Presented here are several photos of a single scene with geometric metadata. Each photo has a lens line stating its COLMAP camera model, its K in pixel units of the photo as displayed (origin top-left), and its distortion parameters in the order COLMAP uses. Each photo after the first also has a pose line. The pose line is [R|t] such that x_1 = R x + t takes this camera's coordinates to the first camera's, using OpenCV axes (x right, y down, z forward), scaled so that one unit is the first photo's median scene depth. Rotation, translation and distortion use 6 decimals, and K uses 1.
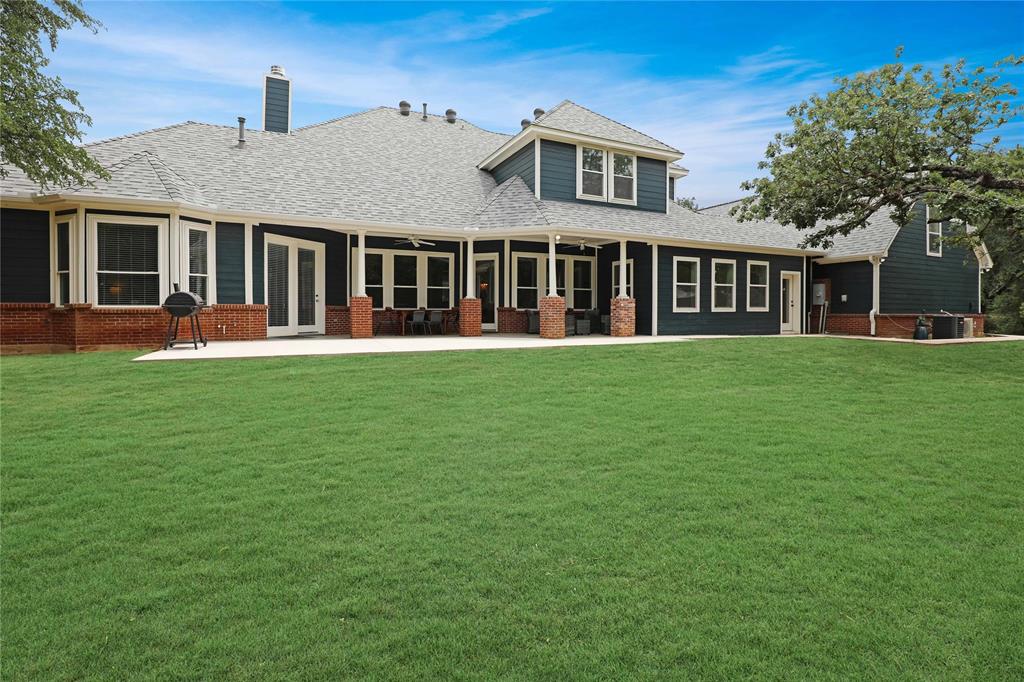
lens RADIAL K [[519.5, 0, 513.2], [0, 519.5, 303.0], [0, 0, 1]] dist [0.000323, 0.000261]
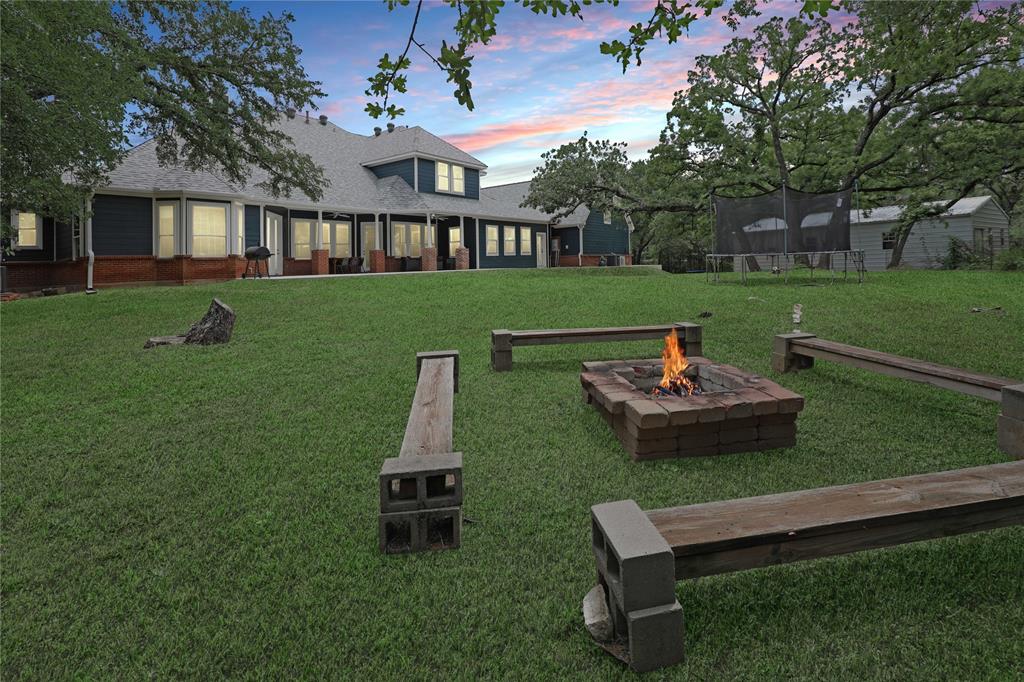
lens RADIAL K [[519.5, 0, 513.2], [0, 519.5, 303.0], [0, 0, 1]] dist [0.000323, 0.000261]
pose [[0.896238, -0.064050, 0.438925, -0.402955], [0.028454, 0.995784, 0.087210, 0.025530], [-0.442660, -0.065671, 0.894282, -0.653799]]
